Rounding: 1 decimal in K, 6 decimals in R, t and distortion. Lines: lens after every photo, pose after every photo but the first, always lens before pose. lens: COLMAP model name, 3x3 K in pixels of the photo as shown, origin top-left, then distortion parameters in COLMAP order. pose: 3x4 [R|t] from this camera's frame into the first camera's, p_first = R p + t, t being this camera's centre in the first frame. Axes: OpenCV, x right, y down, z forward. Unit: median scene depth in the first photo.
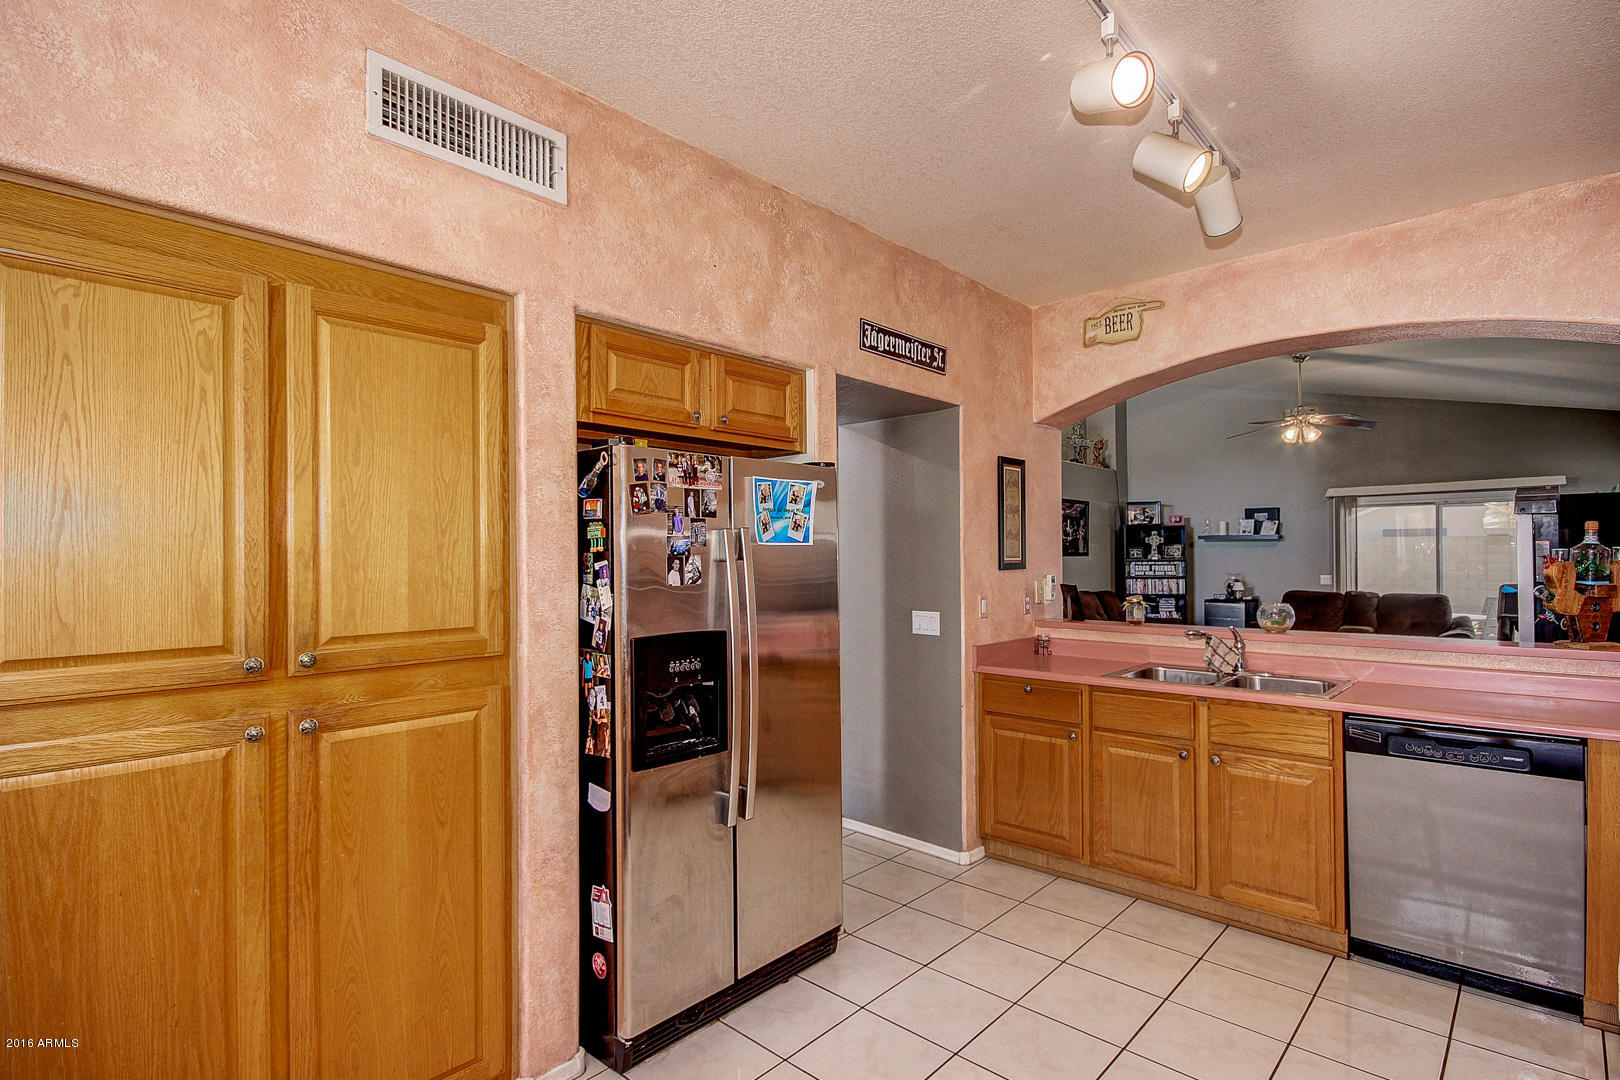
lens RADIAL K [[777.3, 0, 815.0], [0, 777.3, 542.6], [0, 0, 1]] dist [0.002192, -0.007948]
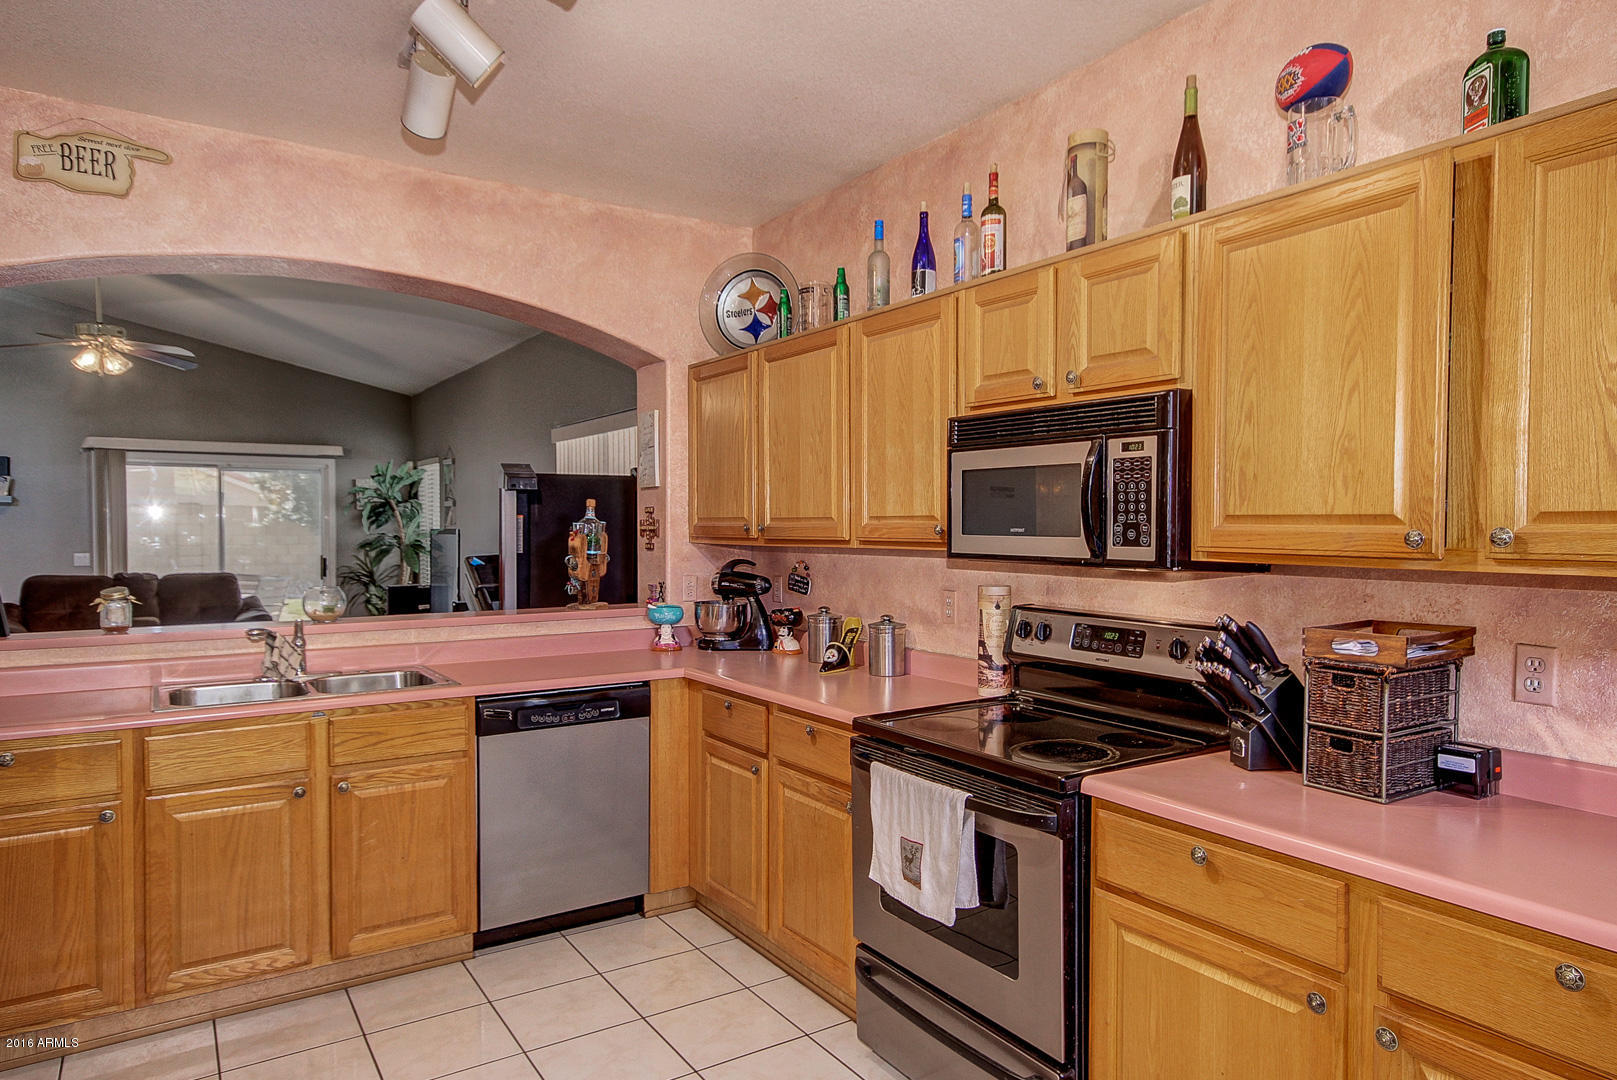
lens RADIAL K [[1006.8, 0, 808.5], [0, 1006.8, 540.0], [0, 0, 1]] dist [0.007966, 0.003453]
pose [[0.242439, -0.009476, 0.970120, -0.290756], [-0.019746, 0.999697, 0.014699, 0.003531], [-0.969966, -0.022720, 0.242179, 0.236566]]
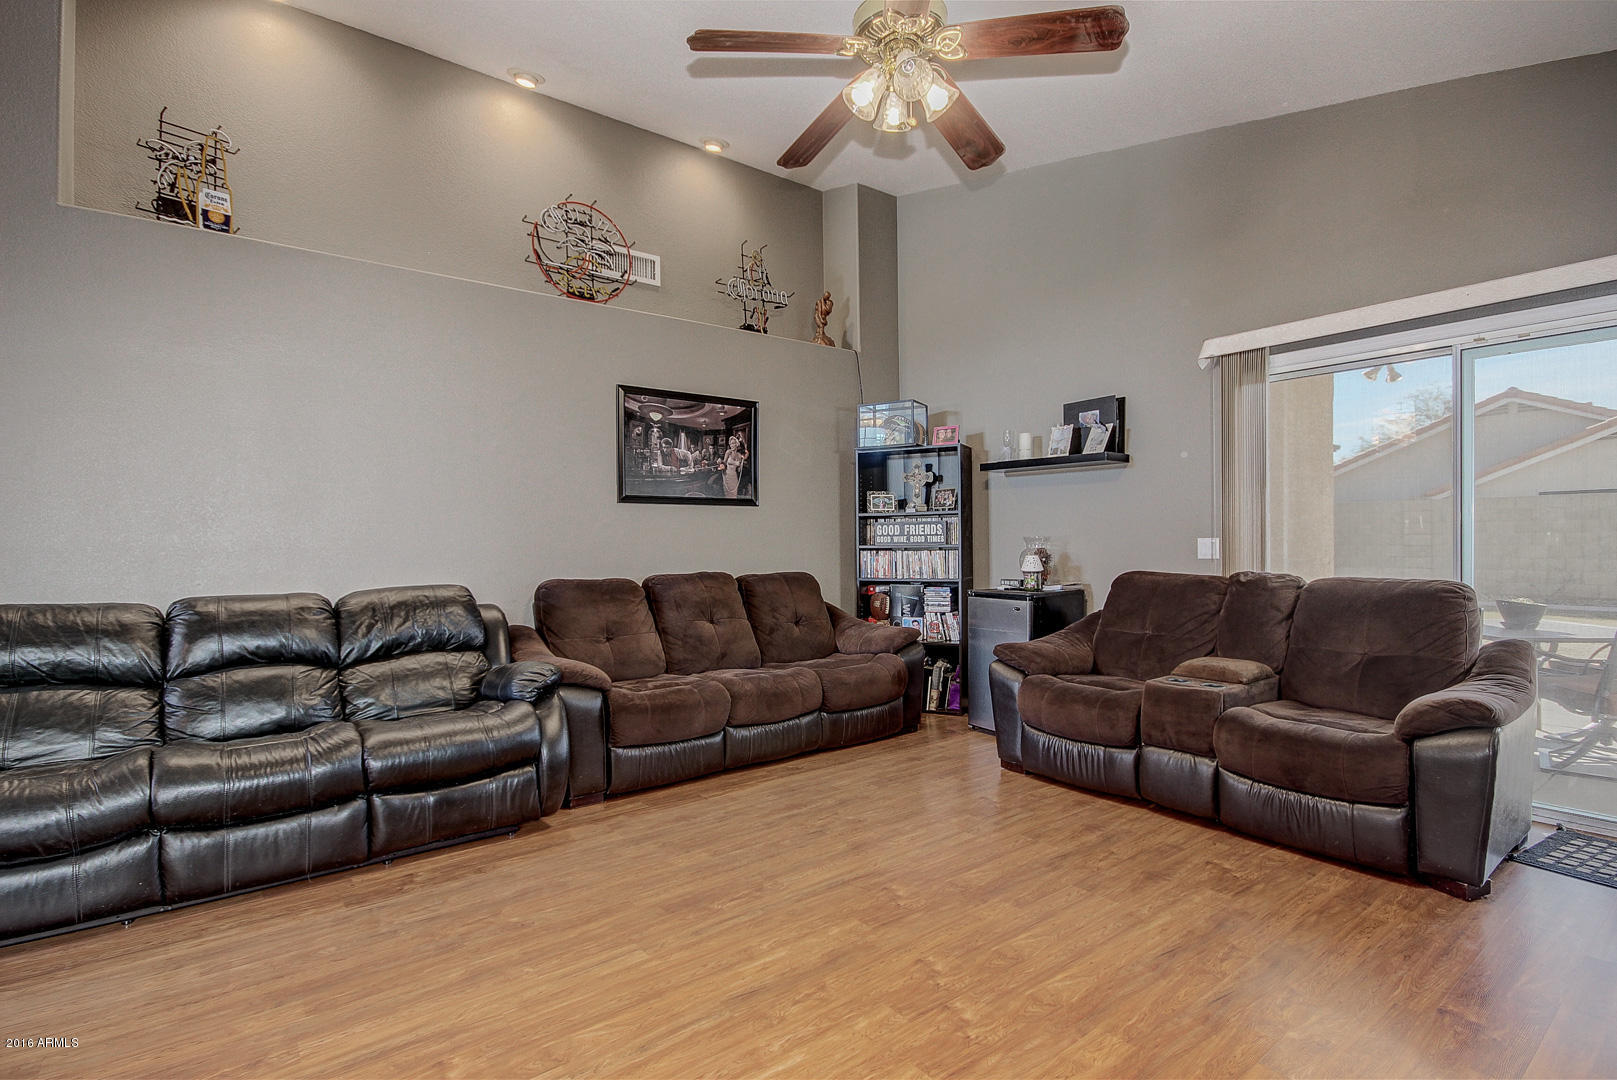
lens RADIAL K [[775.8, 0, 813.5], [0, 775.8, 542.6], [0, 0, 1]] dist [0.002192, -0.007948]
pose [[0.988022, -0.003500, -0.154275, 1.287674], [0.005954, 0.999863, 0.015448, 0.093373], [0.154200, -0.016181, 0.987907, 1.343855]]
